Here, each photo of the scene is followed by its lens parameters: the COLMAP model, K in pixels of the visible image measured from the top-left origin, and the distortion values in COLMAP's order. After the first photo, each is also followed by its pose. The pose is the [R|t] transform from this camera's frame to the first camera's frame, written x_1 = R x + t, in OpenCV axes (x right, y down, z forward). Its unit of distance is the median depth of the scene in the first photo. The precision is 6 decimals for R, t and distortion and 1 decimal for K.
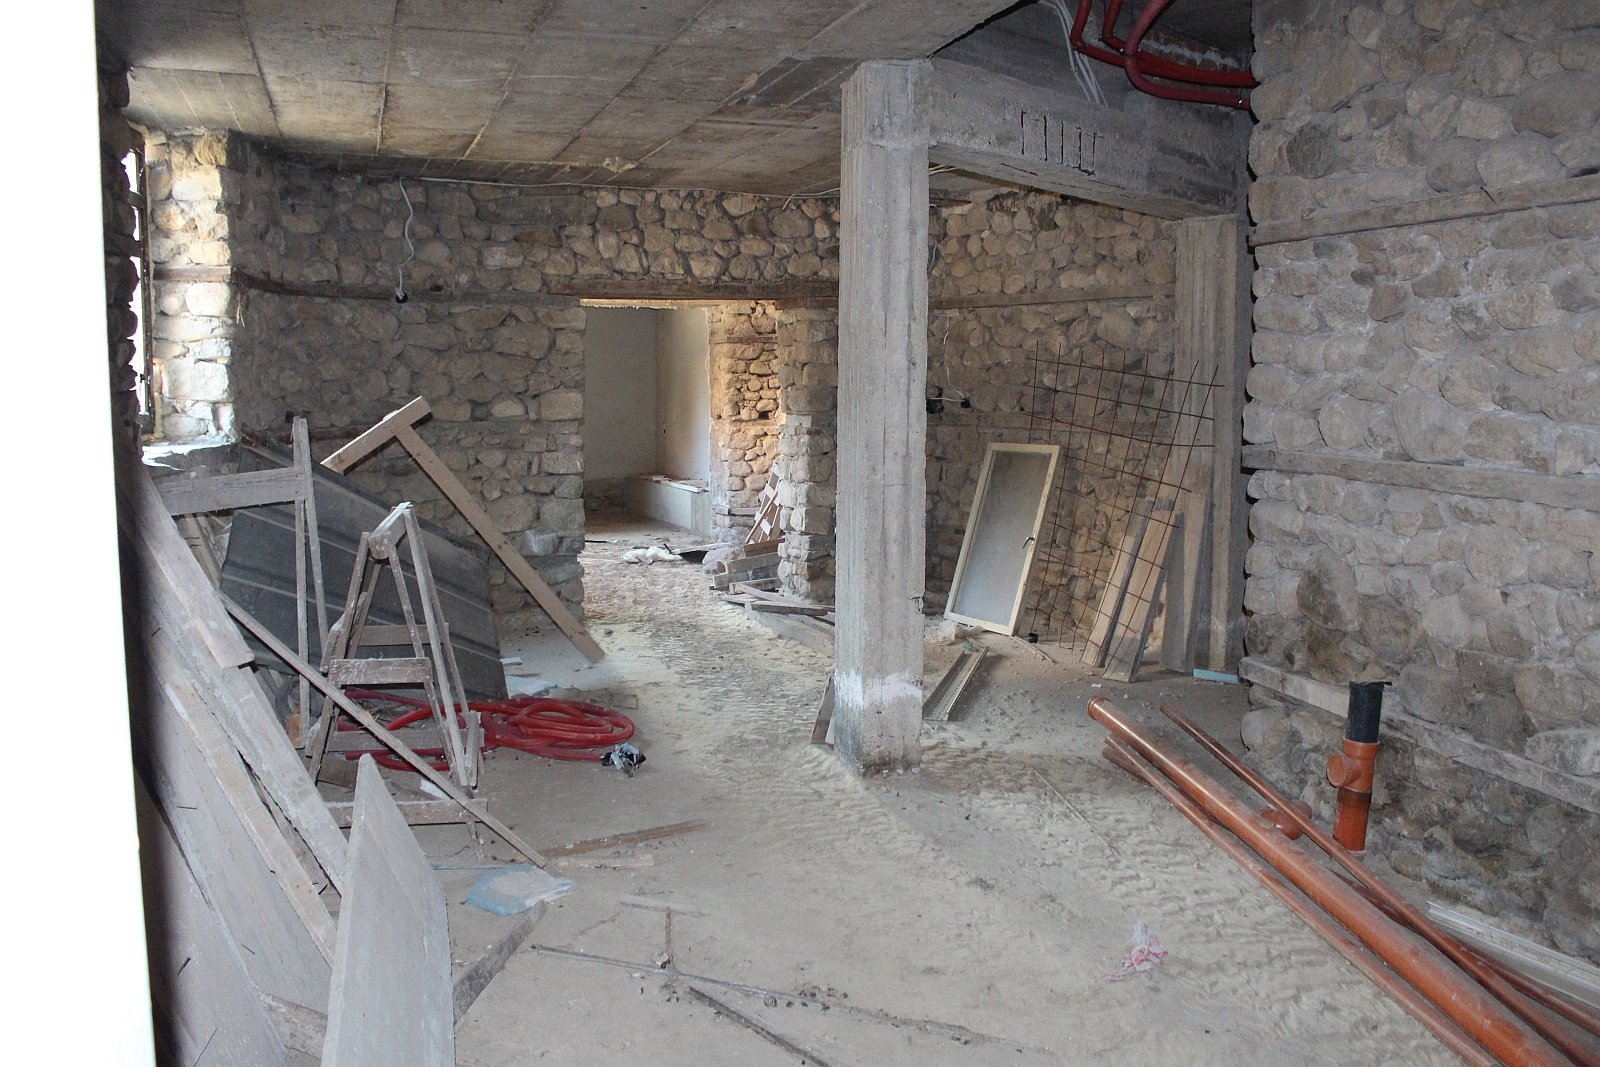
lens RADIAL K [[1320.2, 0, 785.8], [0, 1320.2, 534.3], [0, 0, 1]] dist [-0.164965, 0.146186]
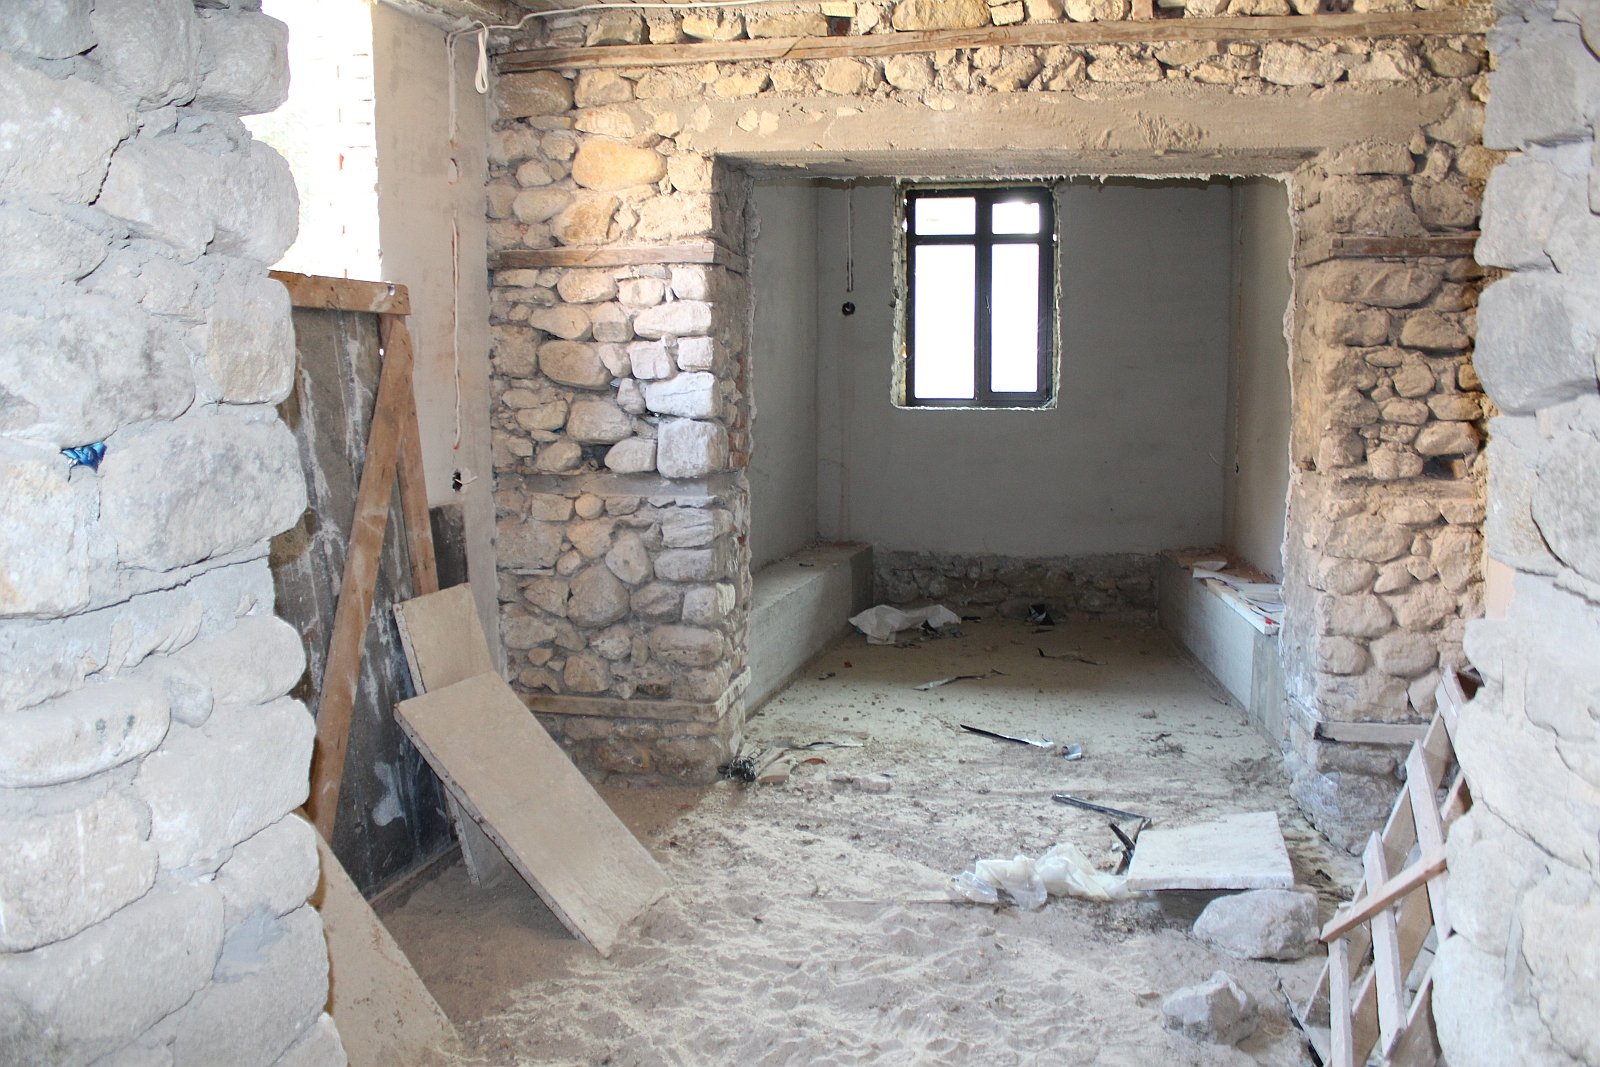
lens RADIAL K [[1320.2, 0, 785.8], [0, 1320.2, 534.3], [0, 0, 1]] dist [-0.164965, 0.146186]
pose [[0.872369, 0.055326, -0.485706, -0.002335], [-0.050080, 0.998462, 0.023785, -0.072062], [0.486275, 0.003575, 0.873798, 0.622406]]
